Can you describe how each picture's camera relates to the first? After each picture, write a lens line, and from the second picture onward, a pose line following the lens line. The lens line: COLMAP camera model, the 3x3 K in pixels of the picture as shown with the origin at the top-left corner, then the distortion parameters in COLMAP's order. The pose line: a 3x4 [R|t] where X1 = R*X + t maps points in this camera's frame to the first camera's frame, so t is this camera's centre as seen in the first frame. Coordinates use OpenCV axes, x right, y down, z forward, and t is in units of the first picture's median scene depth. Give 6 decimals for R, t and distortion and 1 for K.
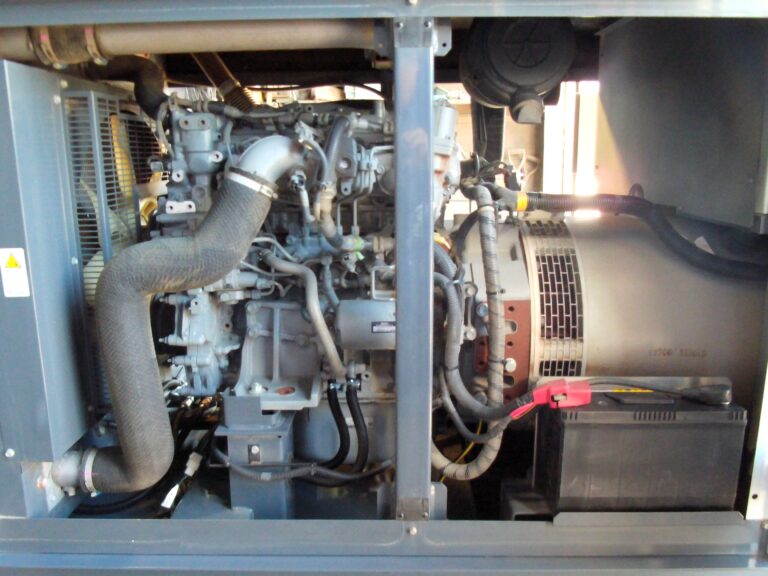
lens RADIAL K [[627.2, 0, 394.2], [0, 627.2, 298.4], [0, 0, 1]] dist [-0.045761, -0.005405]
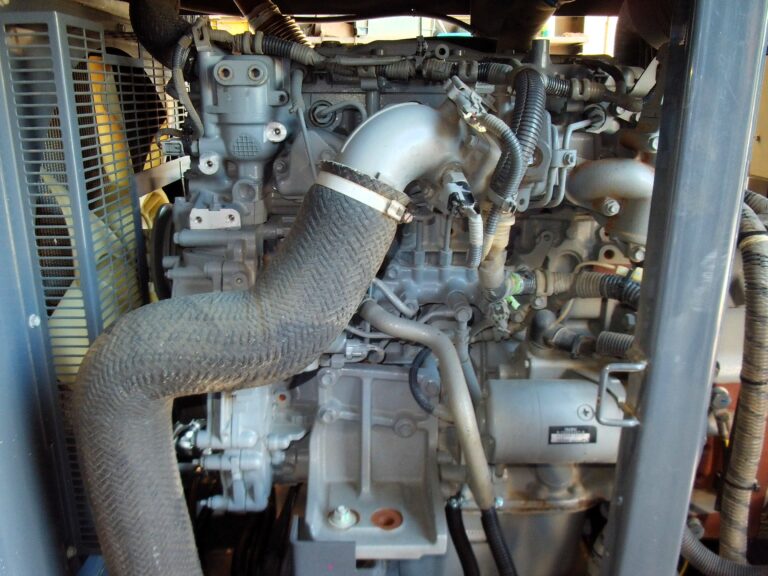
lens RADIAL K [[642.9, 0, 384.0], [0, 642.9, 288.0], [0, 0, 1]] dist [-0.029428, -0.009784]
pose [[0.999899, 0.008202, 0.011630, -0.188750], [-0.008950, 0.997794, 0.065785, -0.121755], [-0.011065, -0.065883, 0.997766, 0.388797]]
